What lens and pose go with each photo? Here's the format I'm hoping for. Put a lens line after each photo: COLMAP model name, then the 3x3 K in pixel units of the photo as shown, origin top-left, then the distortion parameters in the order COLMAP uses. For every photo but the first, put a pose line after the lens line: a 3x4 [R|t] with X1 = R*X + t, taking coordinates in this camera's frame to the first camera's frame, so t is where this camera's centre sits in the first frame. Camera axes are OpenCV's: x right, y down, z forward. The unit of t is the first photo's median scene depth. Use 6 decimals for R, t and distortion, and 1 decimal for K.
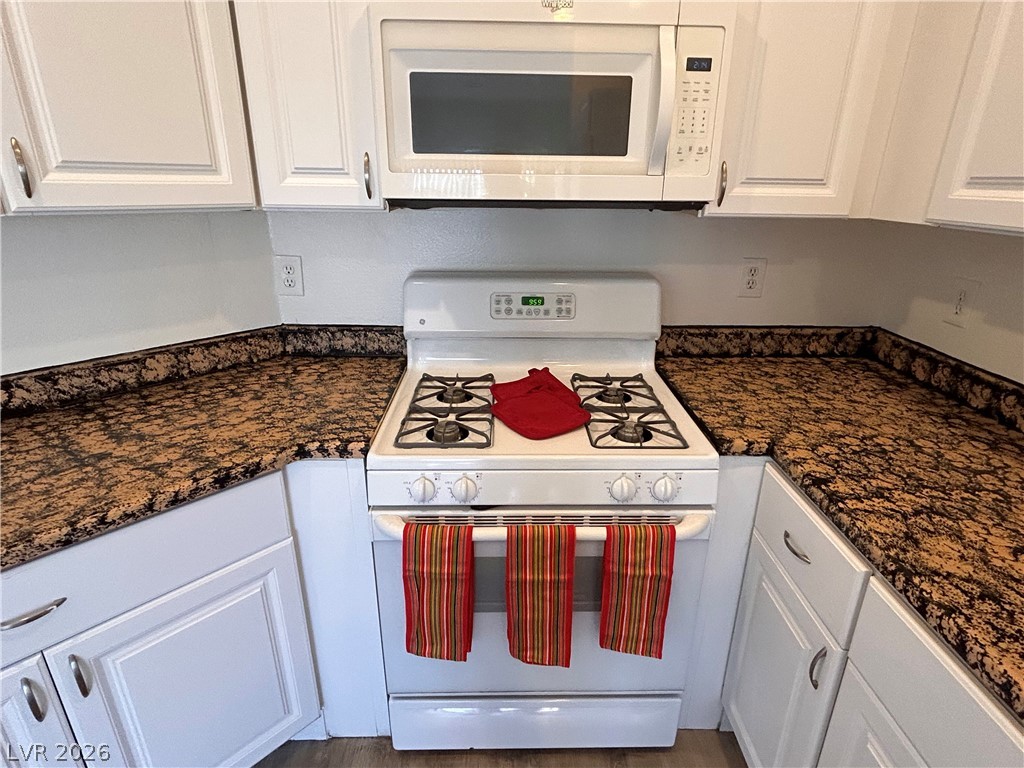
lens RADIAL K [[551.8, 0, 512.0], [0, 551.8, 384.0], [0, 0, 1]] dist [-0.014207, 0.010599]
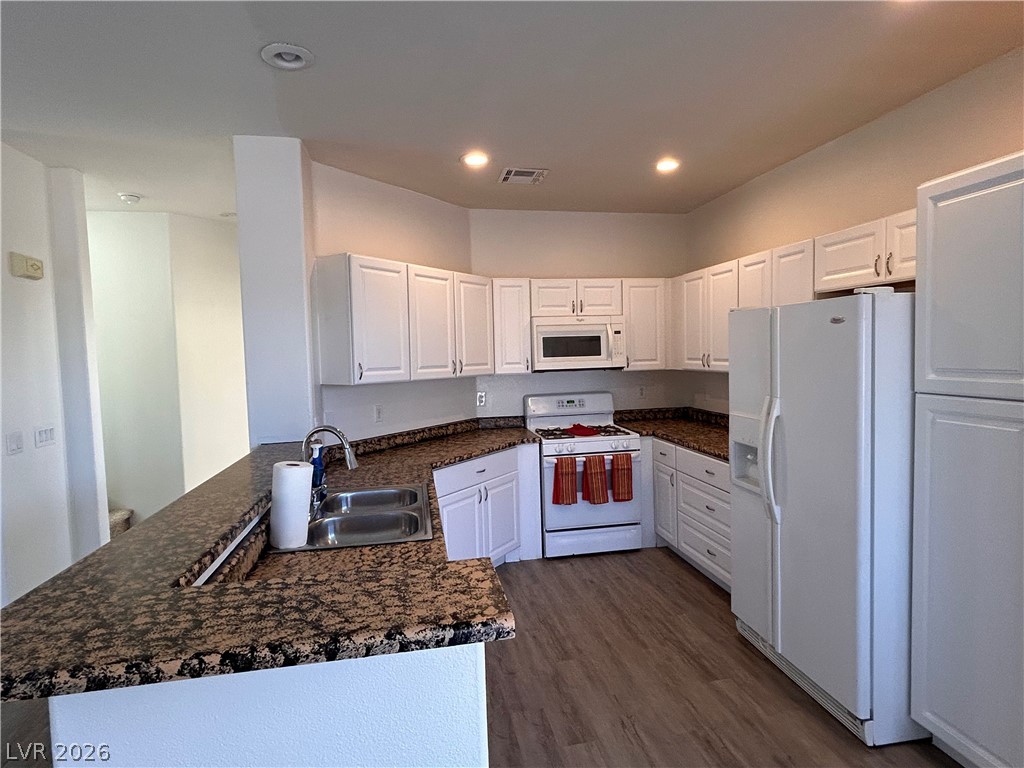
lens RADIAL K [[551.8, 0, 512.0], [0, 551.8, 384.0], [0, 0, 1]] dist [-0.014207, 0.010599]
pose [[0.986344, -0.048989, 0.157244, -0.874822], [0.093680, 0.952127, -0.290994, 0.699081], [-0.135461, 0.301751, 0.943714, -2.097531]]
